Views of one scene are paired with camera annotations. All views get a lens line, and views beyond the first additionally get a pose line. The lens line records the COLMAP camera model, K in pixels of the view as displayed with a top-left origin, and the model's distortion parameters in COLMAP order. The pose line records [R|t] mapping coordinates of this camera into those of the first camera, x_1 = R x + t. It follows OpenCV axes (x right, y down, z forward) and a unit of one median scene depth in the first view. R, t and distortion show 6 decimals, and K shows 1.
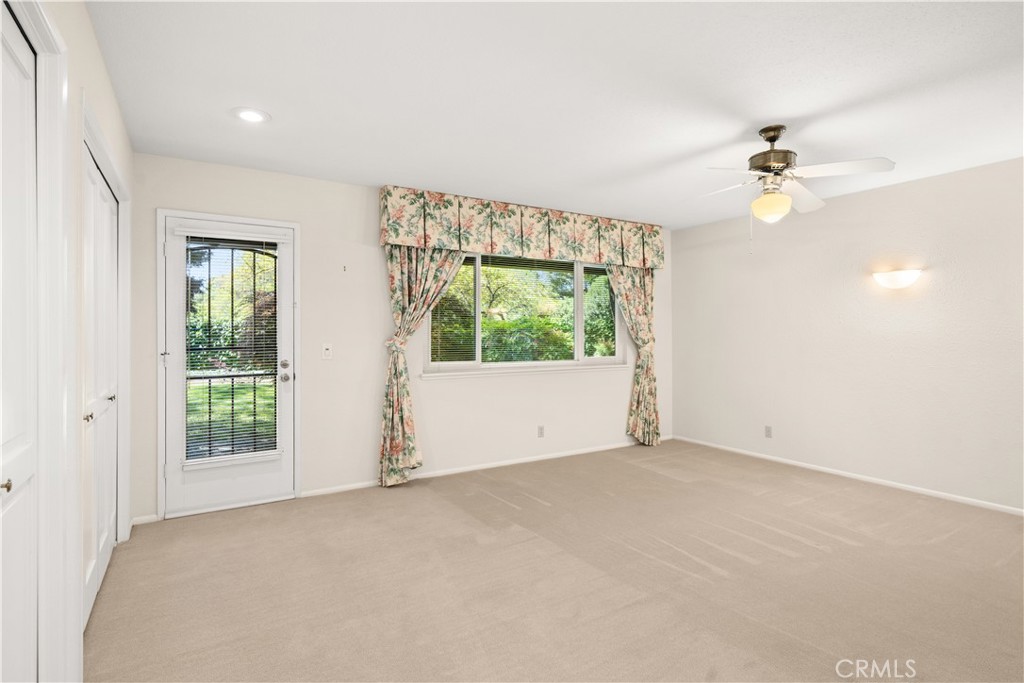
lens RADIAL K [[514.0, 0, 514.1], [0, 514.0, 330.6], [0, 0, 1]] dist [-0.029347, 0.000052]
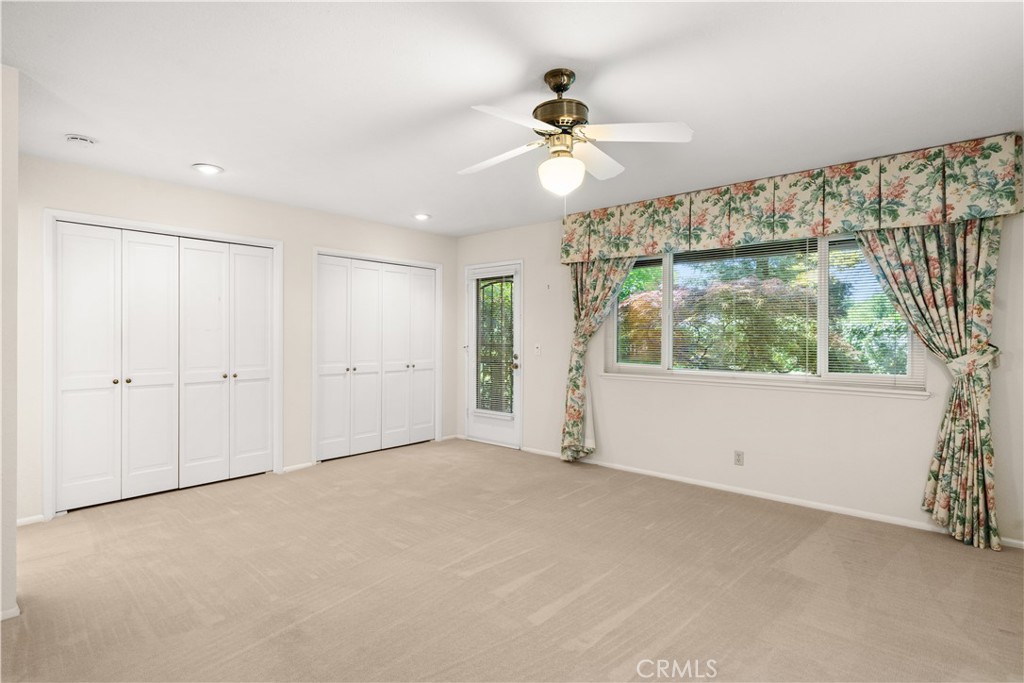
lens RADIAL K [[514.0, 0, 514.1], [0, 514.0, 330.6], [0, 0, 1]] dist [-0.029347, 0.000052]
pose [[0.277394, -0.007523, -0.960727, 0.769193], [-0.002401, 0.999961, -0.008524, 0.002910], [0.960753, 0.004671, 0.277365, 0.458318]]
